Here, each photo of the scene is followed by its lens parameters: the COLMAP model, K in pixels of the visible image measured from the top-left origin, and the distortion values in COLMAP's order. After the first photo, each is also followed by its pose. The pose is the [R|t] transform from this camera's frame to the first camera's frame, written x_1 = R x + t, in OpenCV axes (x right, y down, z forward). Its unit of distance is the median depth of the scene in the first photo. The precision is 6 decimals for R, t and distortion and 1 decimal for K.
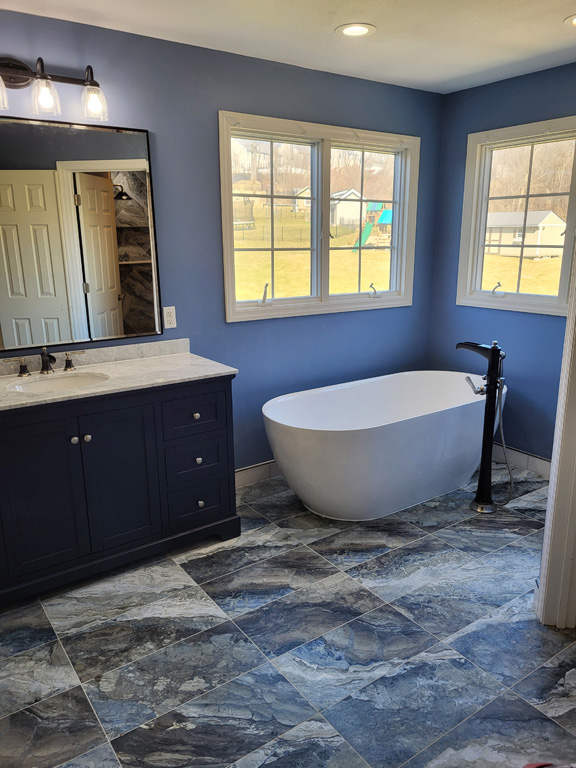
lens RADIAL K [[589.2, 0, 288.2], [0, 589.2, 385.9], [0, 0, 1]] dist [0.021744, -0.006887]
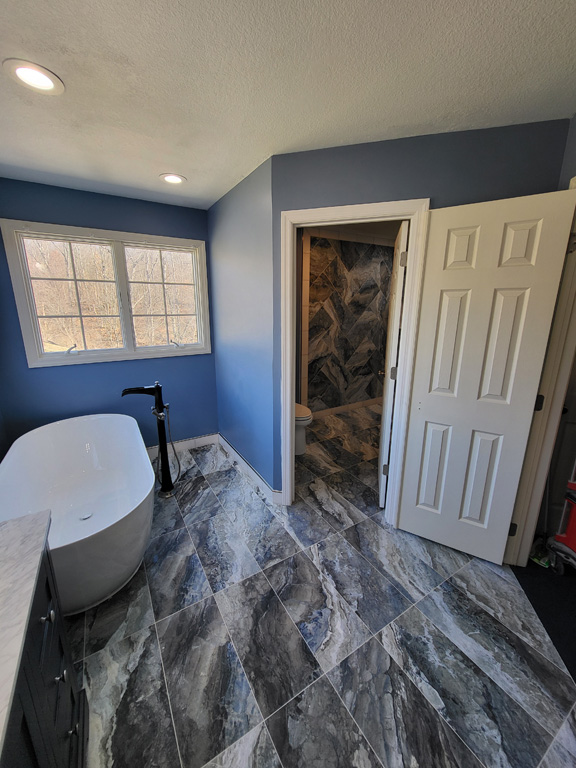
lens RADIAL K [[304.3, 0, 278.4], [0, 304.3, 370.4], [0, 0, 1]] dist [0.003506, -0.002848]
pose [[0.068779, -0.213791, 0.974455, -0.461418], [0.245003, 0.950475, 0.191237, -0.227174], [-0.967080, 0.225592, 0.117752, 0.818935]]
